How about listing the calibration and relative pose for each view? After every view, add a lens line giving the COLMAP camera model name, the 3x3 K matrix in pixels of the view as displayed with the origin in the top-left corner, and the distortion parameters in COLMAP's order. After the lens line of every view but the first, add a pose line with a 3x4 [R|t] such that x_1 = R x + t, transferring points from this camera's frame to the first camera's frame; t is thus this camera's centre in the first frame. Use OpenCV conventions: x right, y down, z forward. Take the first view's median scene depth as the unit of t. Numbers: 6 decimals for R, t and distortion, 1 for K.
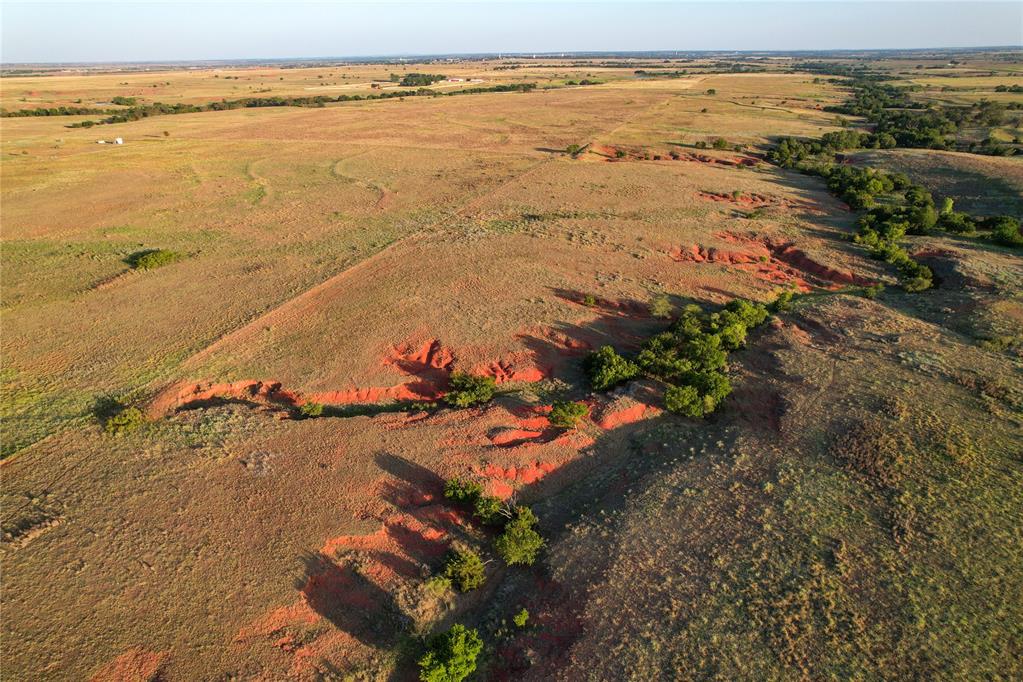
lens RADIAL K [[662.2, 0, 510.9], [0, 662.2, 342.8], [0, 0, 1]] dist [-0.082253, 0.074188]
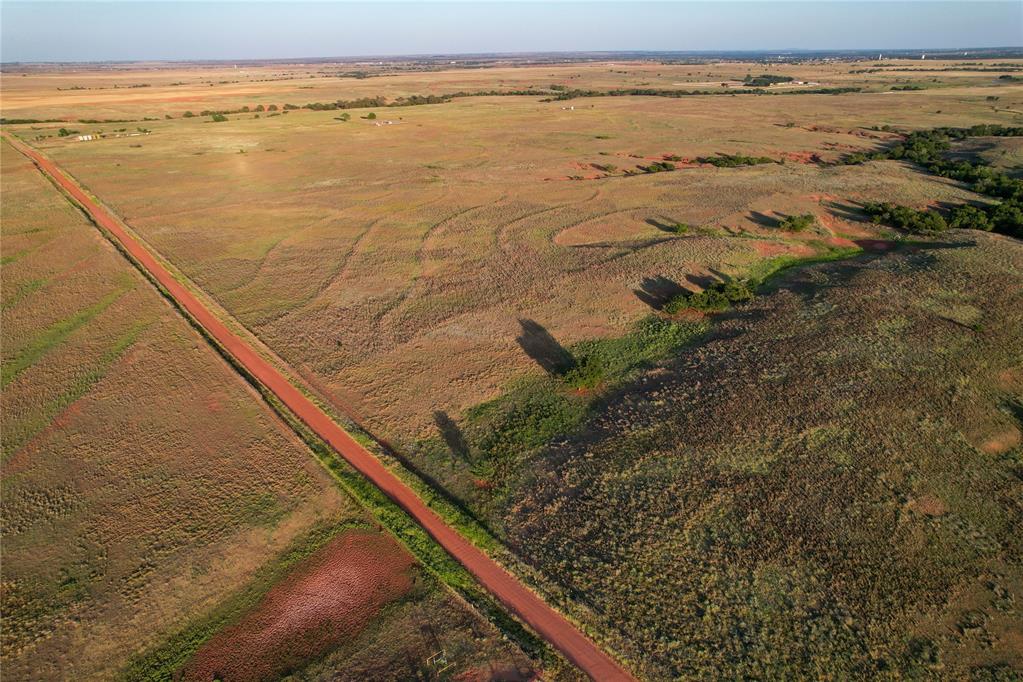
lens RADIAL K [[662.2, 0, 506.6], [0, 662.2, 334.6], [0, 0, 1]] dist [-0.082253, 0.074188]
pose [[0.860896, 0.204789, -0.465746, 0.202097], [-0.205256, 0.977411, 0.050368, 0.199194], [0.465540, 0.052236, 0.883484, -0.544438]]
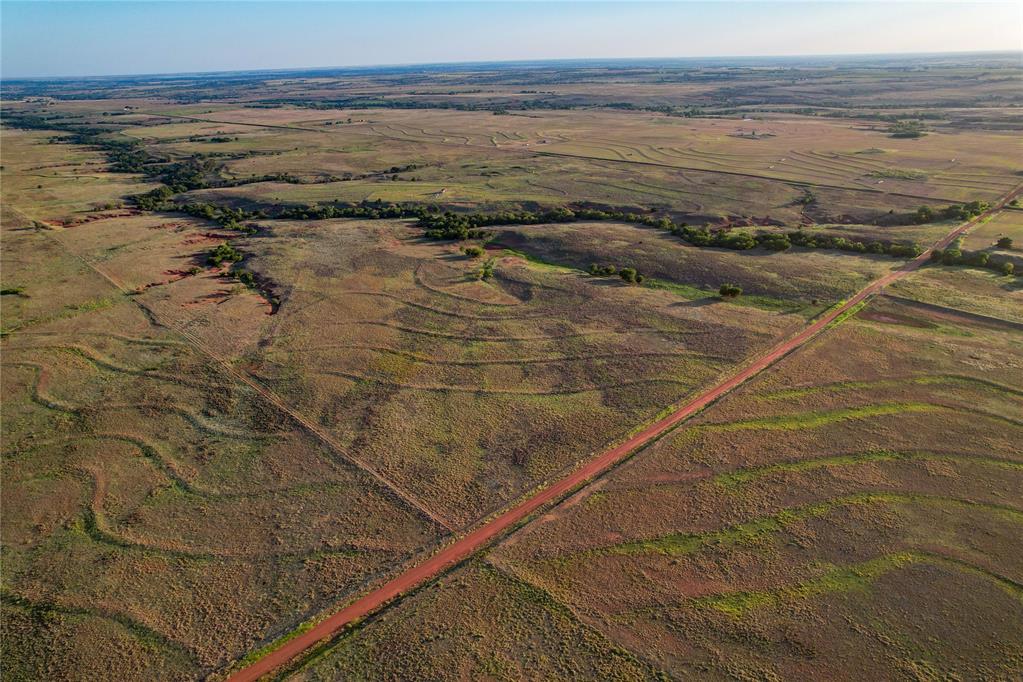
lens RADIAL K [[662.2, 0, 514.0], [0, 662.2, 340.0], [0, 0, 1]] dist [-0.082253, 0.074188]
pose [[0.450034, -0.352805, 0.820365, -0.447638], [0.382637, 0.906229, 0.179826, 0.082998], [-0.806882, 0.232974, 0.542830, -0.467266]]
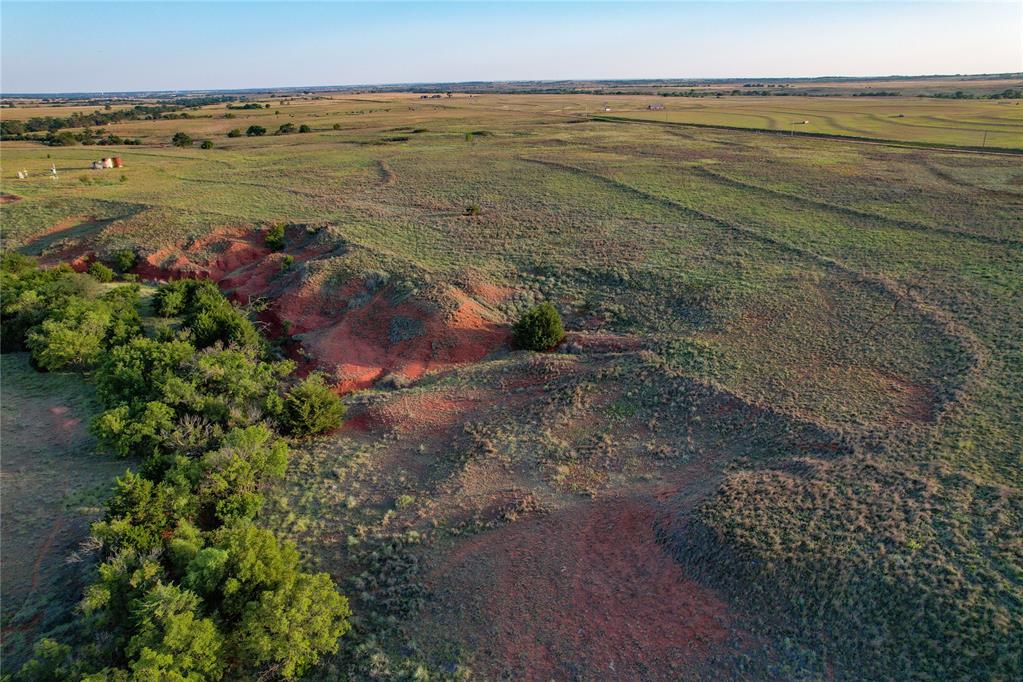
lens RADIAL K [[662.2, 0, 510.1], [0, 662.2, 339.9], [0, 0, 1]] dist [-0.082253, 0.074188]
pose [[0.749744, -0.244712, 0.614817, 0.357151], [0.279039, 0.959379, 0.041579, 0.152027], [-0.600017, 0.140384, 0.787573, -0.264462]]
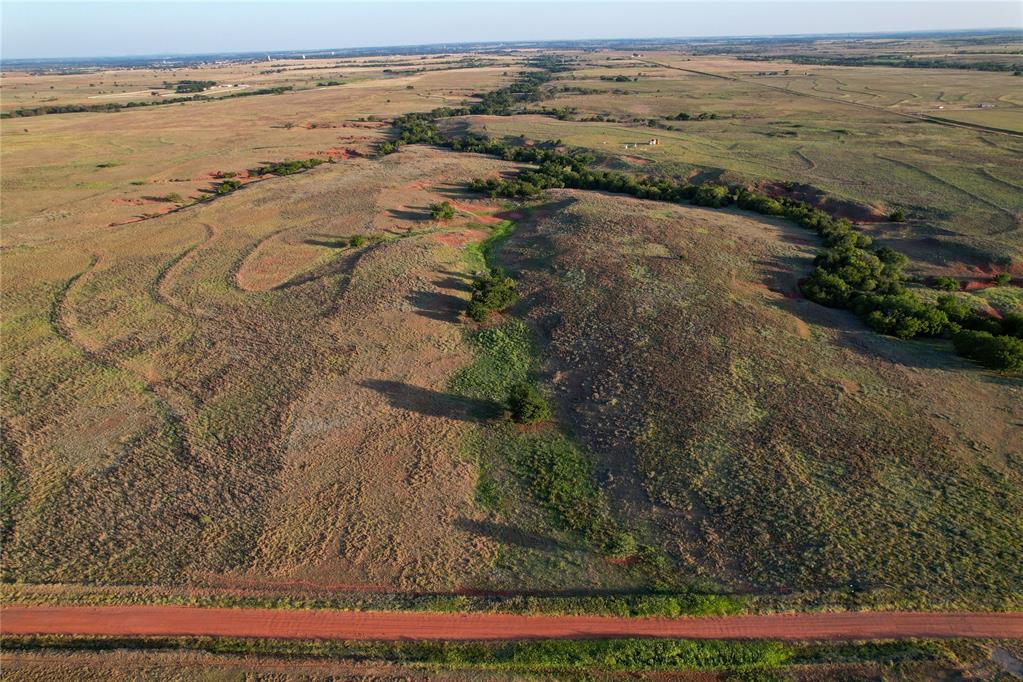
lens RADIAL K [[662.2, 0, 514.0], [0, 662.2, 346.0], [0, 0, 1]] dist [-0.082253, 0.074188]
pose [[0.952641, -0.139833, 0.270042, 0.059784], [0.136287, 0.990155, 0.031934, 0.192822], [-0.271849, 0.006382, 0.962319, -0.523353]]
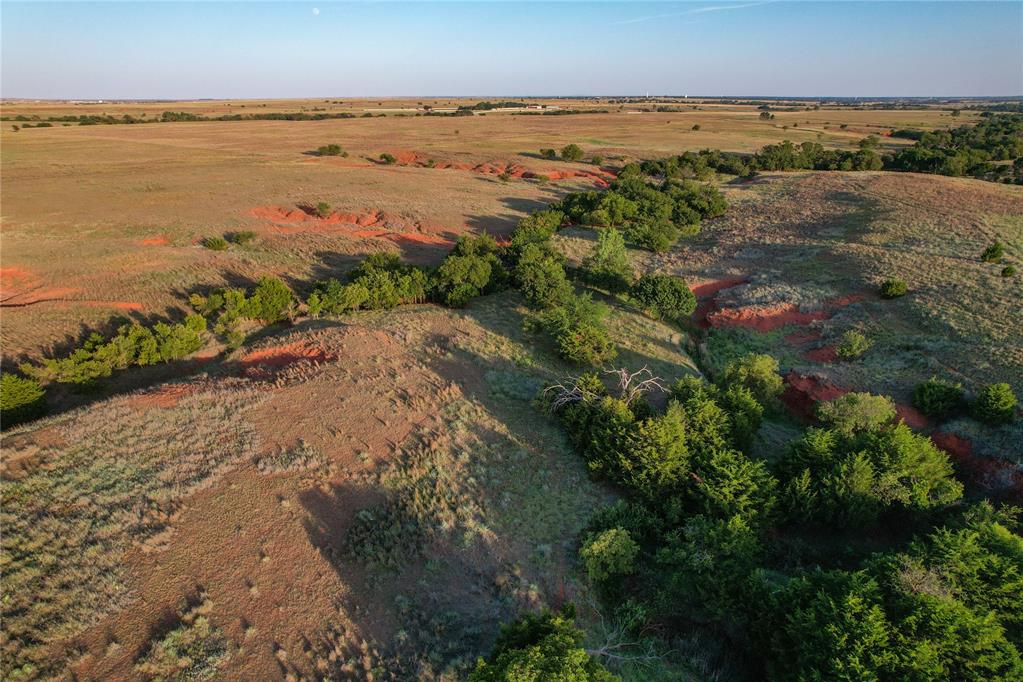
lens RADIAL K [[662.2, 0, 515.7], [0, 662.2, 341.8], [0, 0, 1]] dist [-0.082253, 0.074188]
pose [[0.969964, 0.097639, -0.222794, 0.239312], [-0.110392, 0.992846, -0.045494, -0.041095], [0.216758, 0.068722, 0.973804, 0.189463]]
